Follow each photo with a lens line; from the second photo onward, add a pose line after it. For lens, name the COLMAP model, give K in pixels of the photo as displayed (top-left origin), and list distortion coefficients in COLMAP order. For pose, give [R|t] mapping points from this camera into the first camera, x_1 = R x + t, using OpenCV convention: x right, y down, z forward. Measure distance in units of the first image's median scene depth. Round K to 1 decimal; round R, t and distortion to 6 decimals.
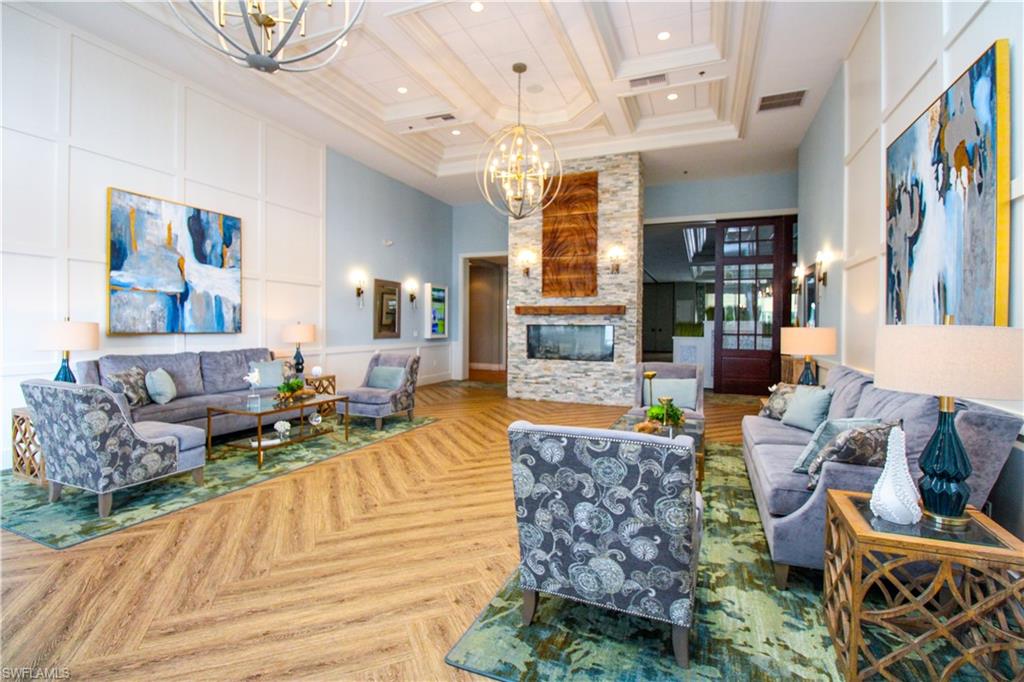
lens RADIAL K [[473.6, 0, 509.2], [0, 473.6, 330.5], [0, 0, 1]] dist [0.024225, -0.001375]
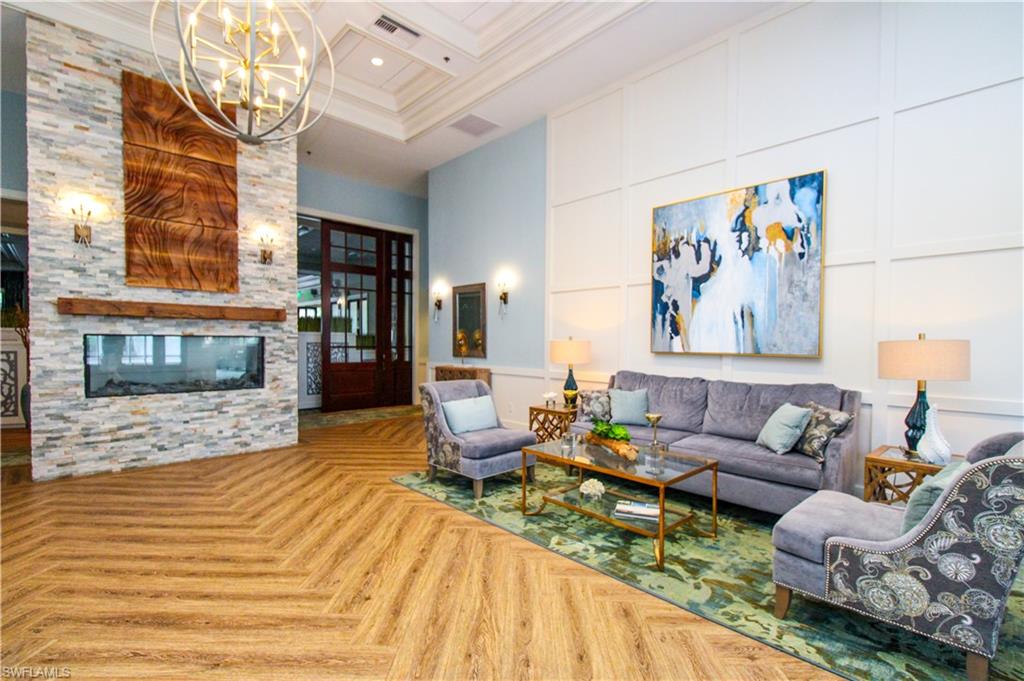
lens RADIAL K [[473.6, 0, 510.7], [0, 473.6, 350.0], [0, 0, 1]] dist [0.024225, -0.001375]
pose [[0.418185, -0.020601, 0.908128, -0.269850], [0.003994, 0.999775, 0.020841, -0.004383], [-0.908353, -0.005088, 0.418174, 0.364069]]
